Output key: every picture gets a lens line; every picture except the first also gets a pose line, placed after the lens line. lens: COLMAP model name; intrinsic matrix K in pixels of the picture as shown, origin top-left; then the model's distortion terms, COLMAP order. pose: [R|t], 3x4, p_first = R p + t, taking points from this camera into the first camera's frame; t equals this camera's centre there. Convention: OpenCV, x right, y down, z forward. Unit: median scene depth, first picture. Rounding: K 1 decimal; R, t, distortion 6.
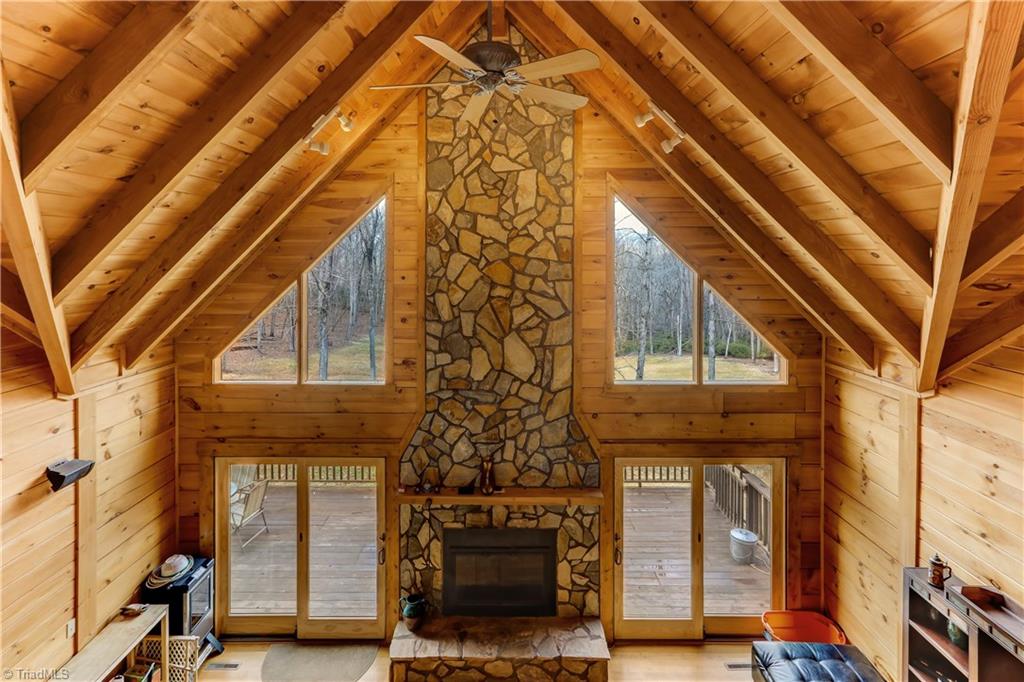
lens RADIAL K [[495.4, 0, 507.5], [0, 495.4, 258.7], [0, 0, 1]] dist [-0.006340, 0.004033]
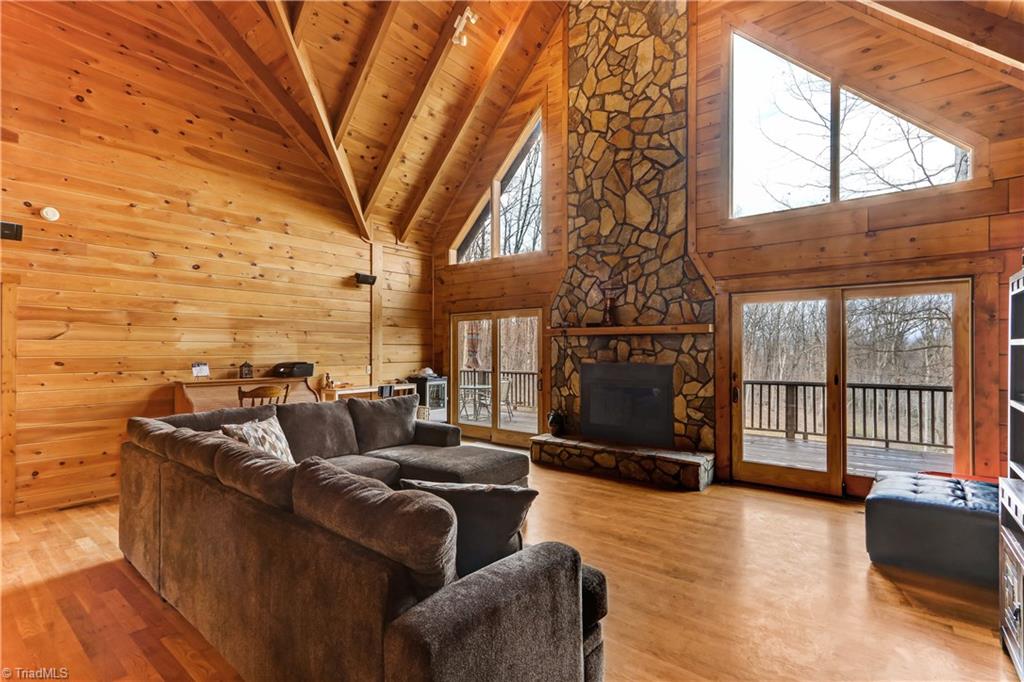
lens RADIAL K [[480.4, 0, 511.2], [0, 480.4, 358.4], [0, 0, 1]] dist [0.009717, 0.000052]
pose [[0.777844, 0.002806, -0.628451, 0.489201], [-0.006309, 0.999974, -0.003345, 0.545020], [0.628426, 0.006567, 0.777842, -0.034723]]
